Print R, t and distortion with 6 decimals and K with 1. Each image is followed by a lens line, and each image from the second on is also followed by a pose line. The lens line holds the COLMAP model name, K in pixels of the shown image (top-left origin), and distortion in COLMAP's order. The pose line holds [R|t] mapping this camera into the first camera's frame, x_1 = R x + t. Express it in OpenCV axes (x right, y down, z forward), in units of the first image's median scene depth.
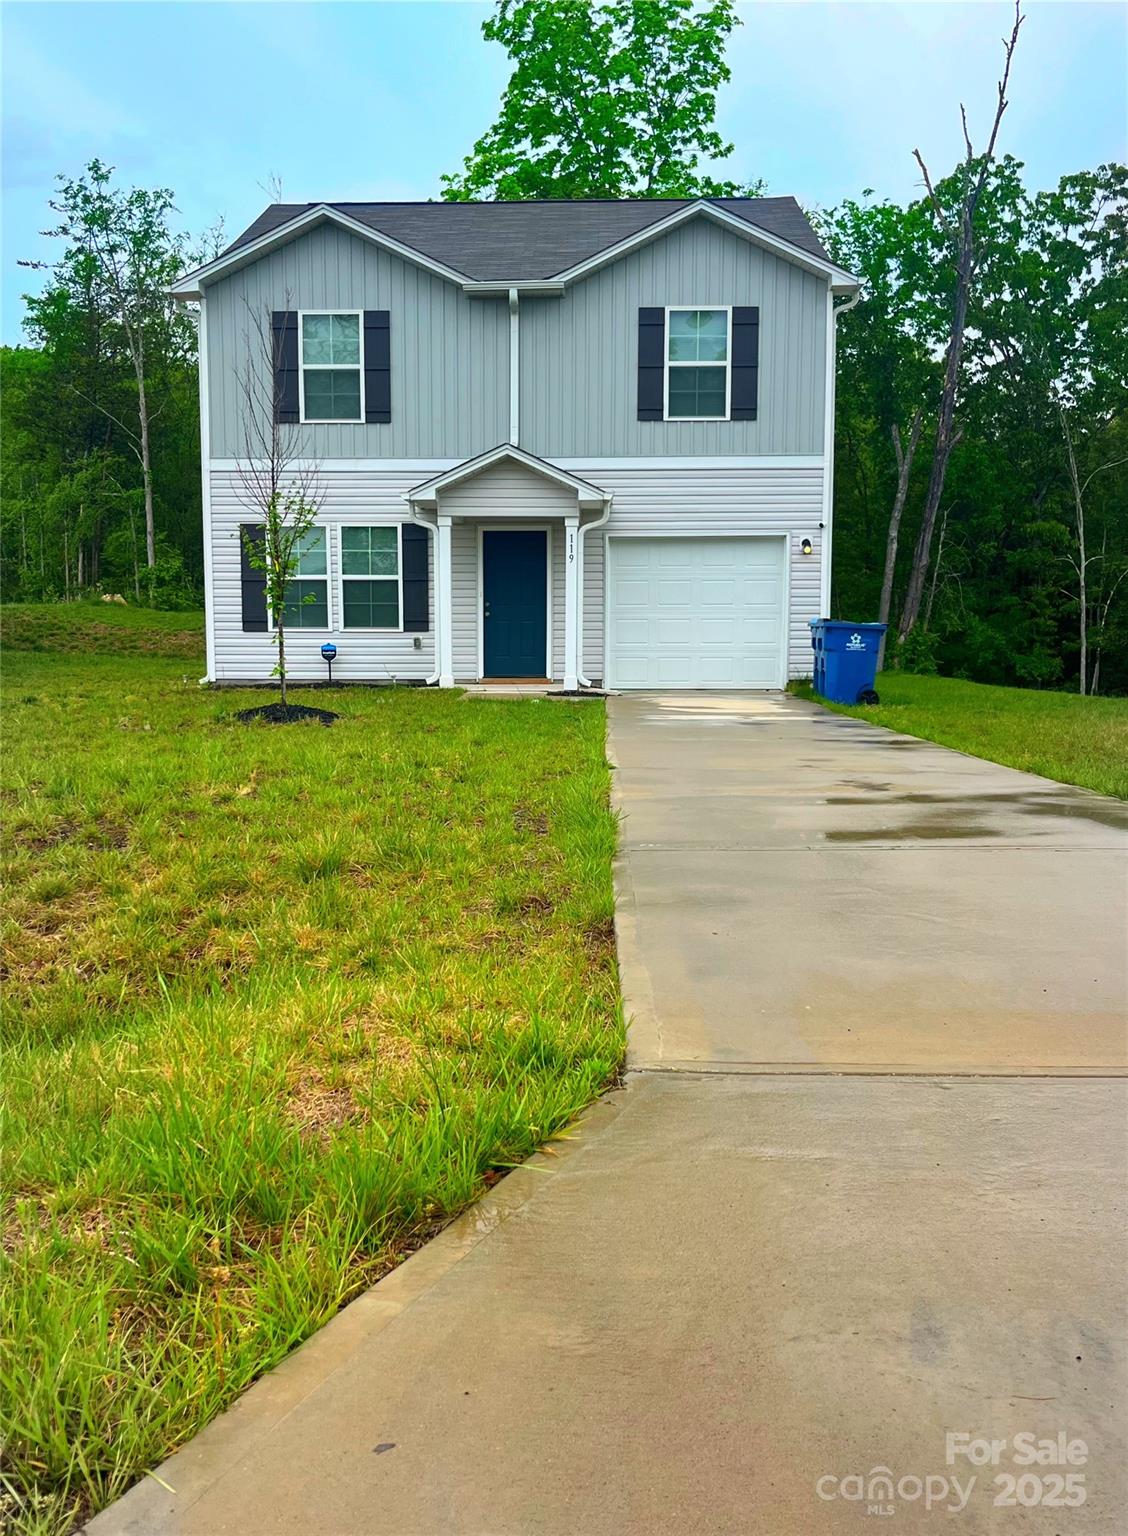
lens RADIAL K [[1380.0, 0, 554.9], [0, 1380.0, 771.0], [0, 0, 1]] dist [0.006343, 0.019530]
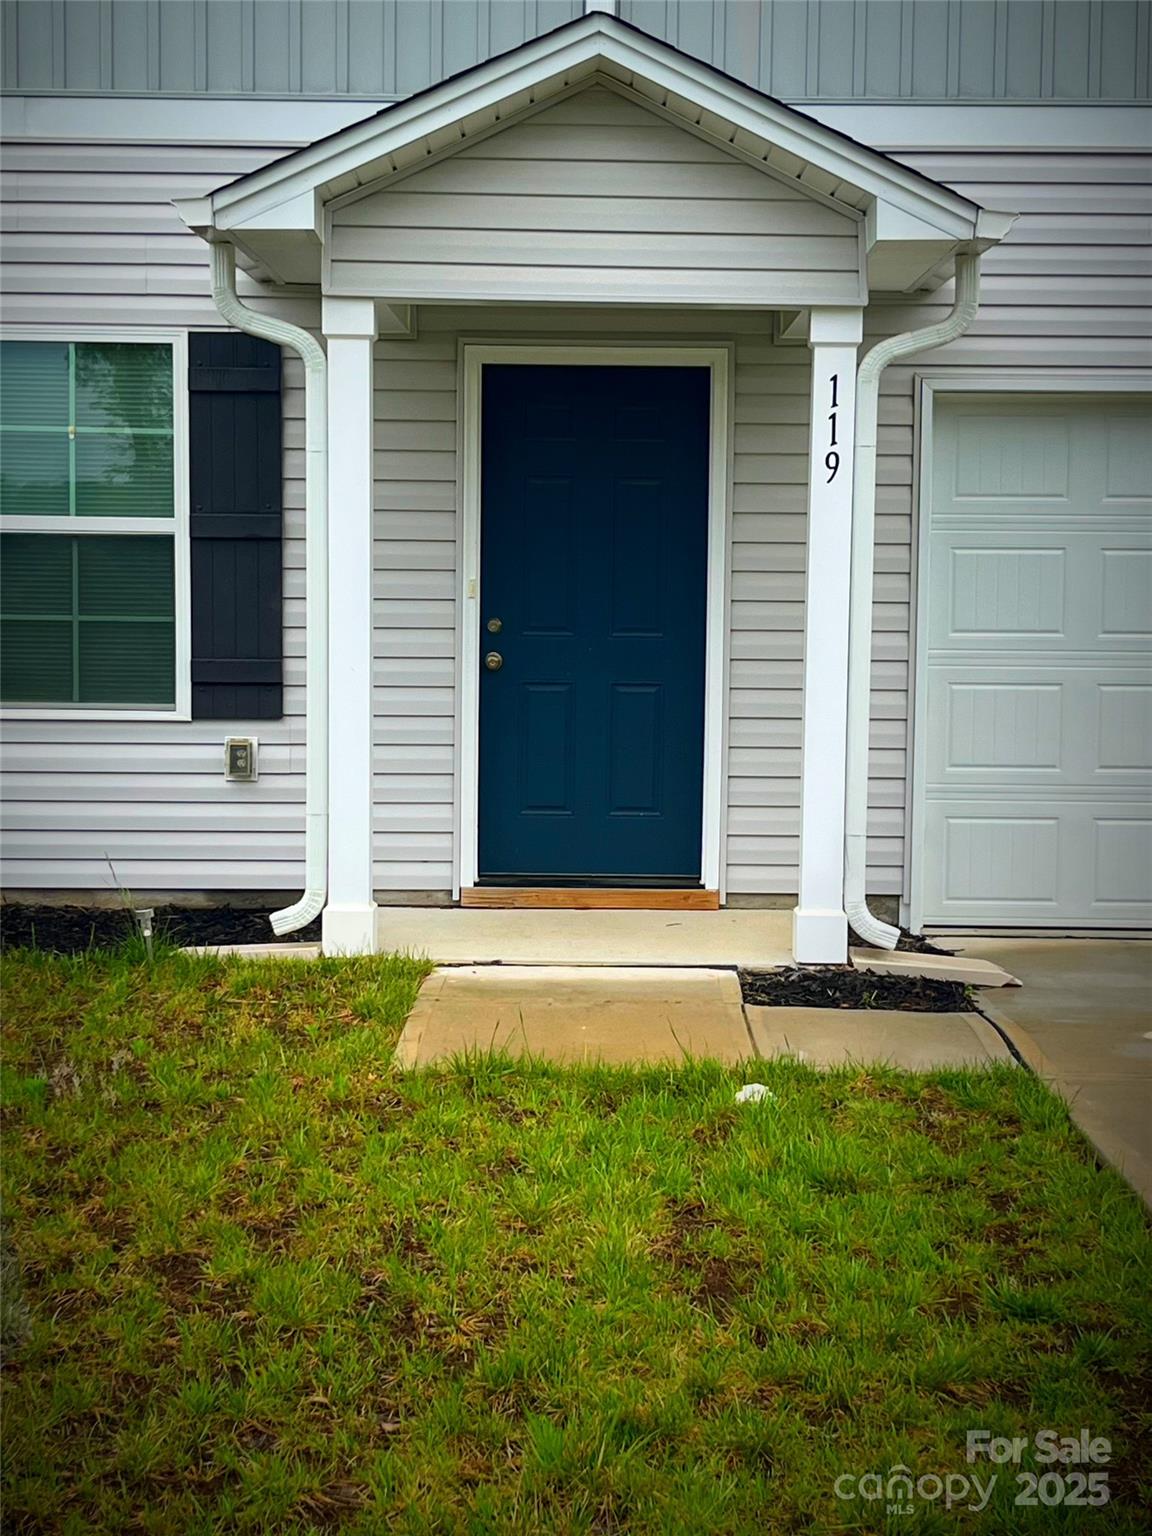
lens RADIAL K [[2561.4, 0, 627.9], [0, 2561.4, 742.7], [0, 0, 1]] dist [0.072630, 0.000000]
pose [[0.999034, 0.007513, 0.043297, -0.044323], [-0.005583, 0.998993, -0.044520, -0.074226], [-0.043588, 0.044235, 0.998070, 0.482223]]
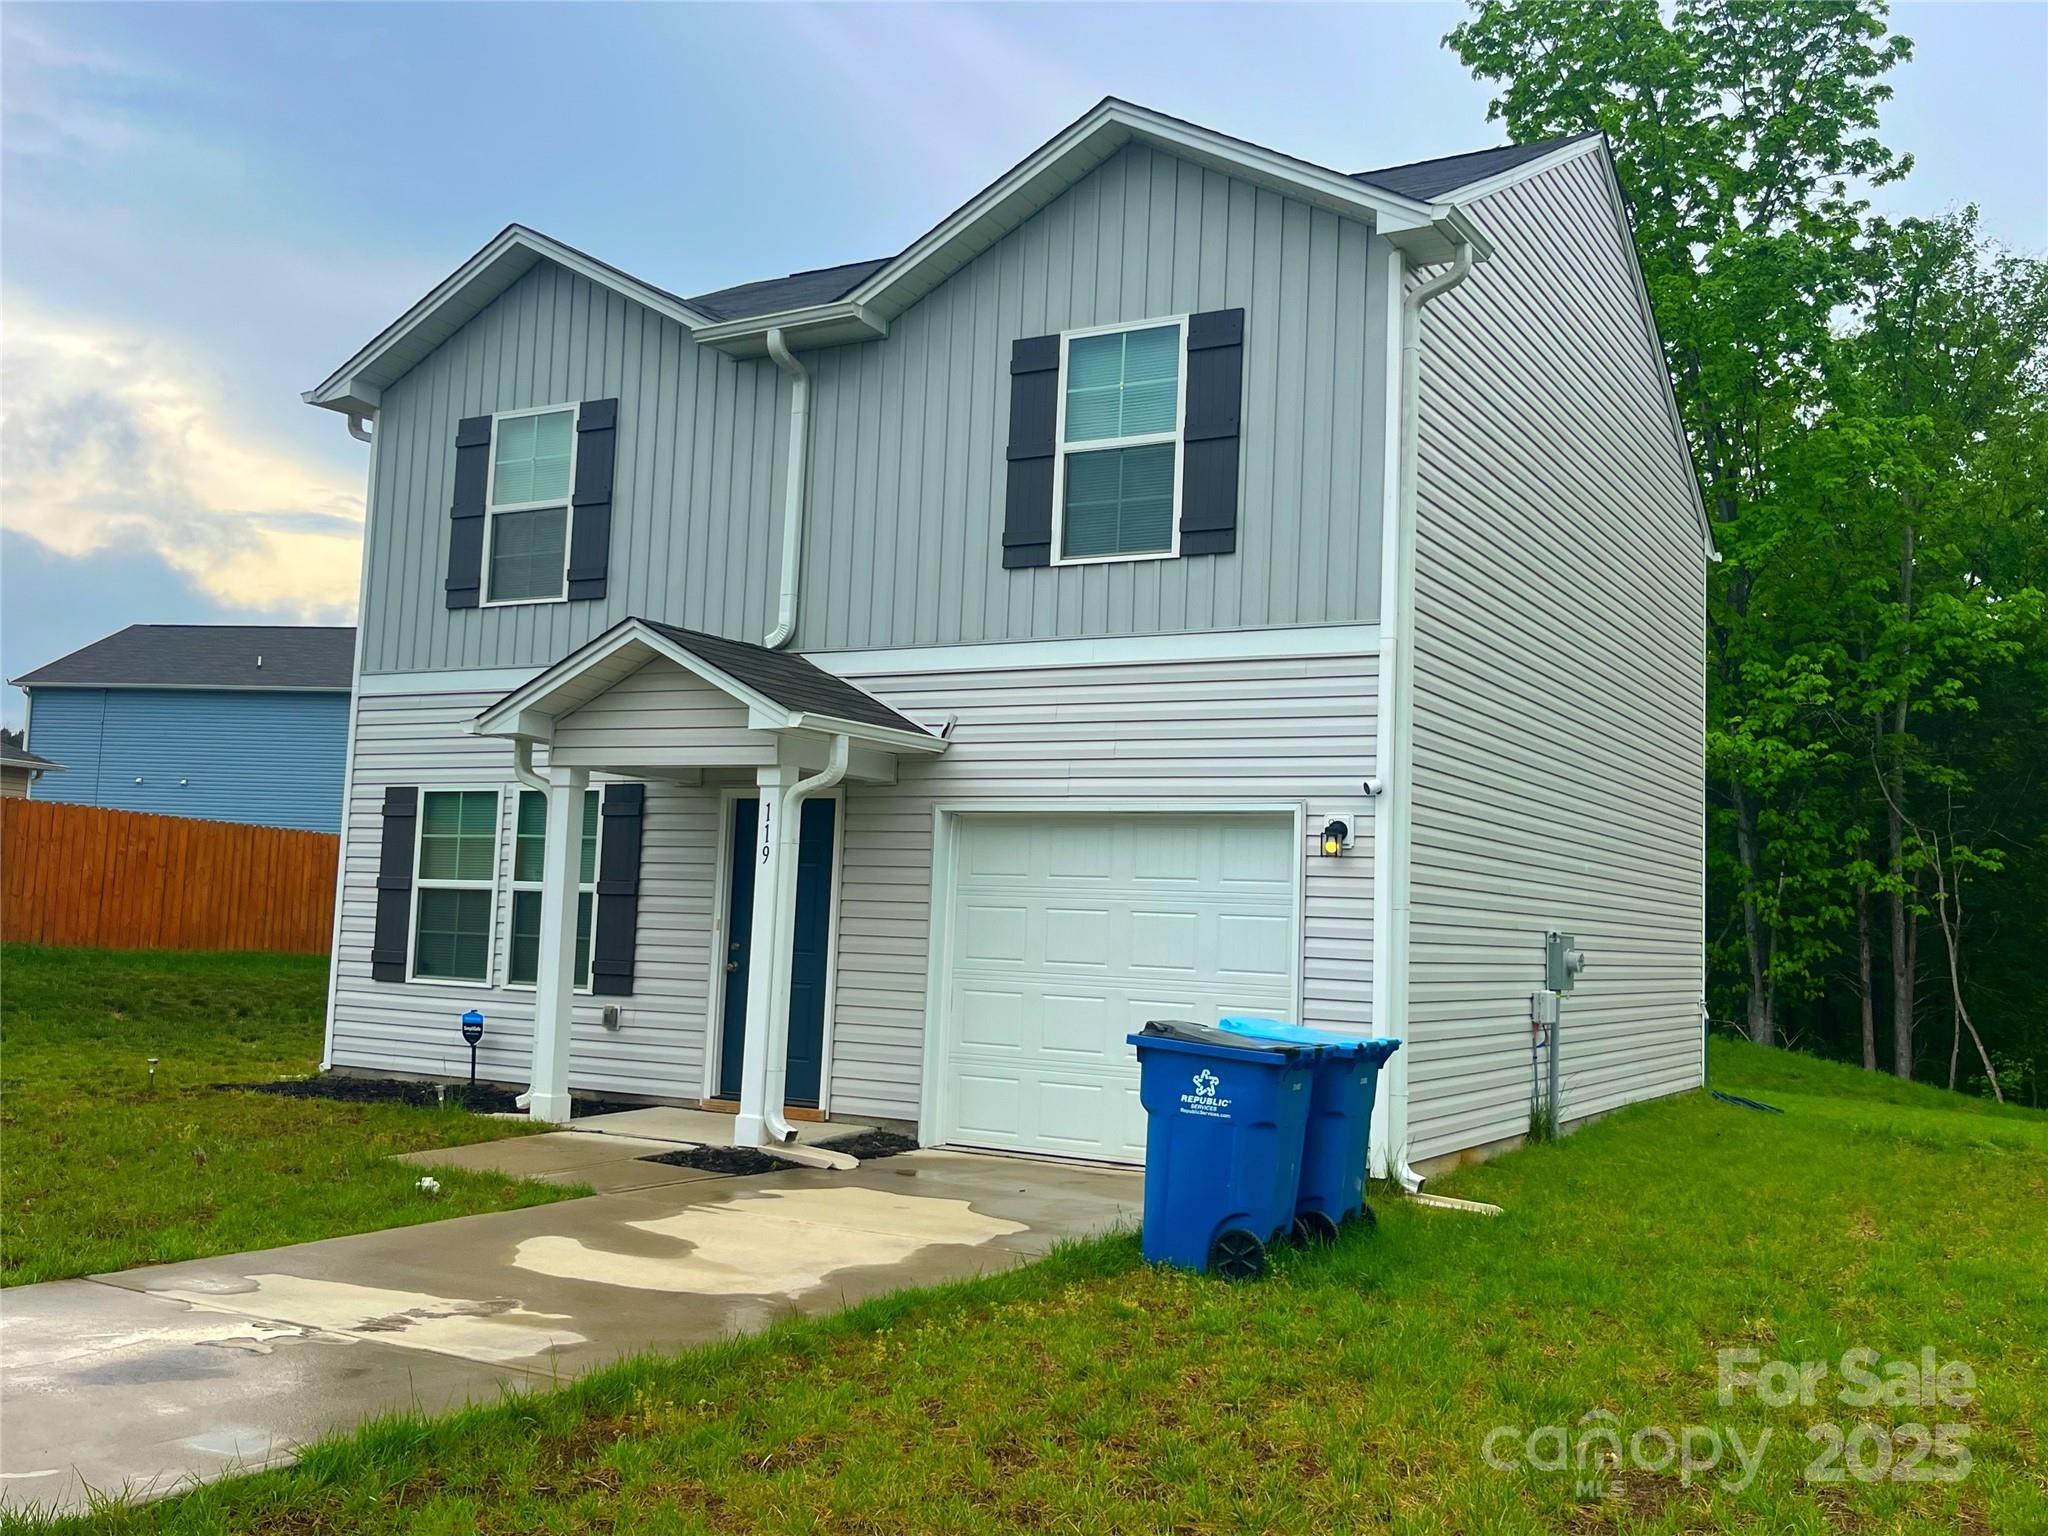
lens RADIAL K [[1853.2, 0, 1038.2], [0, 1853.2, 753.8], [0, 0, 1]] dist [0.073003, -0.070691]
pose [[0.885805, -0.007913, -0.463990, 0.356536], [-0.090107, 0.977892, -0.188701, -0.073458], [0.455226, 0.208961, 0.865508, 0.465630]]
